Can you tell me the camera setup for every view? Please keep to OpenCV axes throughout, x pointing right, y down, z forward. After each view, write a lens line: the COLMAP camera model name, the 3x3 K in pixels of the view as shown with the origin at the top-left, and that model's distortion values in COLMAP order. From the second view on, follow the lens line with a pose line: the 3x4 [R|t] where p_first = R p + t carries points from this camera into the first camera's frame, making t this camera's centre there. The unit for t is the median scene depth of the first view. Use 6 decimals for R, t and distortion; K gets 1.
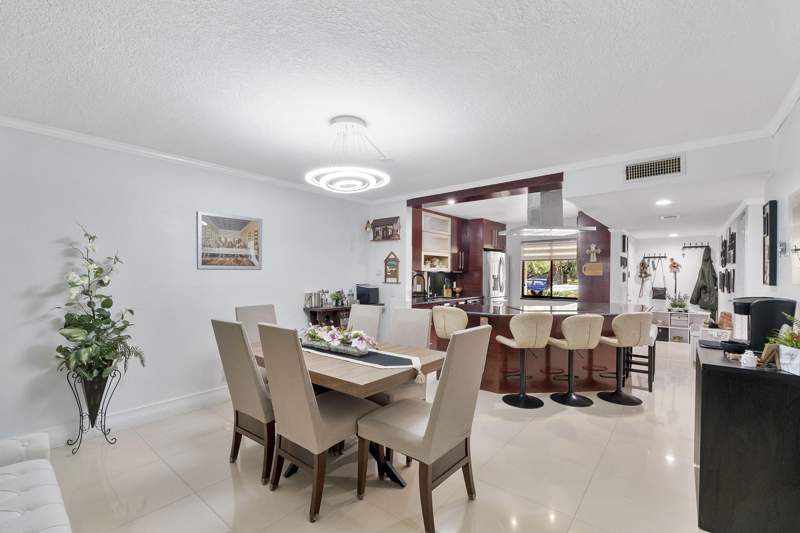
lens RADIAL K [[348.1, 0, 397.7], [0, 348.1, 276.6], [0, 0, 1]] dist [-0.002050, -0.000337]
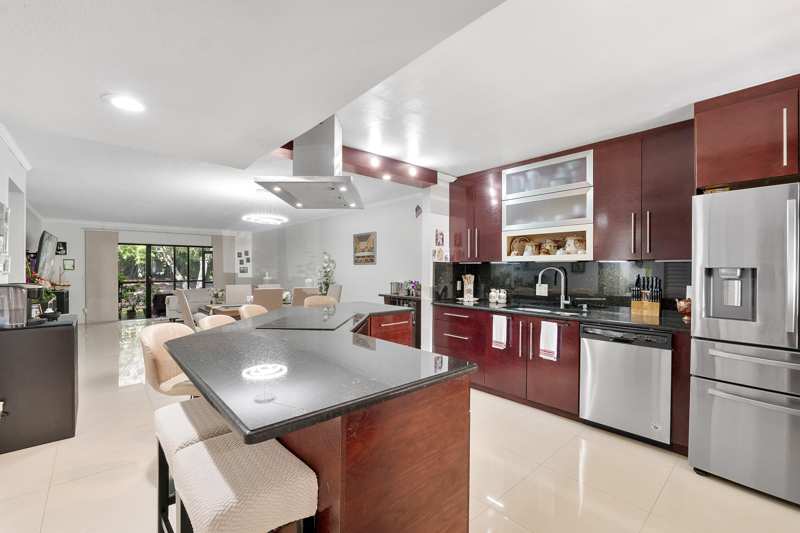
lens RADIAL K [[344.2, 0, 400.0], [0, 344.2, 266.5], [0, 0, 1]] dist [-0.012705, -0.000236]
pose [[-0.153041, -0.006443, -0.988199, 0.642247], [-0.006814, 0.999962, -0.005464, -0.002198], [0.988196, 0.005898, -0.153079, 0.793264]]
